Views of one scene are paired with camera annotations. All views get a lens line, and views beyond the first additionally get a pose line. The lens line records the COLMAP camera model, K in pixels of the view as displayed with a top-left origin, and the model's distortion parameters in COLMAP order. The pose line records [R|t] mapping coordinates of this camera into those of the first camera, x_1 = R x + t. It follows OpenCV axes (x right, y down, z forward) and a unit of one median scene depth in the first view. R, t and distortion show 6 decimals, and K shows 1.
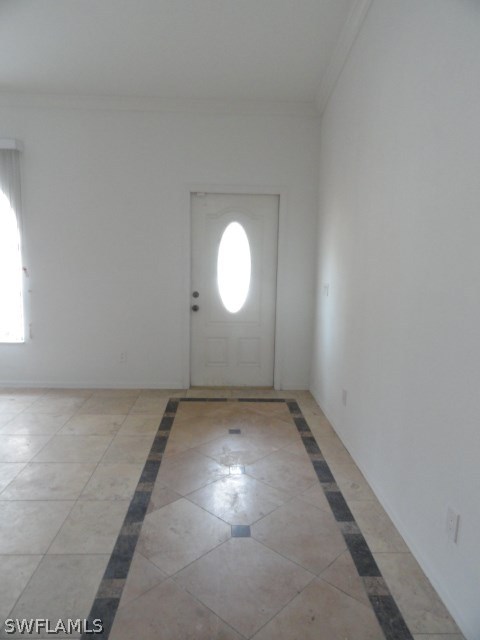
lens RADIAL K [[447.3, 0, 240.6], [0, 447.3, 320.9], [0, 0, 1]] dist [-0.007347, 0.010756]
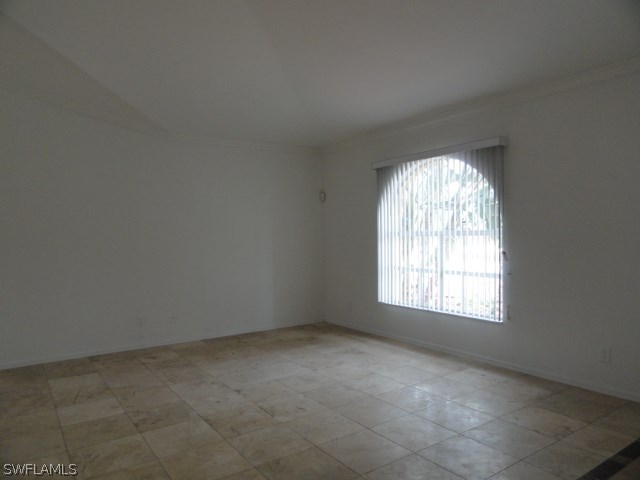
lens RADIAL K [[447.3, 0, 321.5], [0, 447.3, 239.2], [0, 0, 1]] dist [-0.007347, 0.010756]
pose [[0.547847, -0.019142, -0.836359, 0.178293], [-0.102389, 0.990688, -0.089743, -0.008958], [0.830289, 0.134800, 0.540786, 0.065989]]
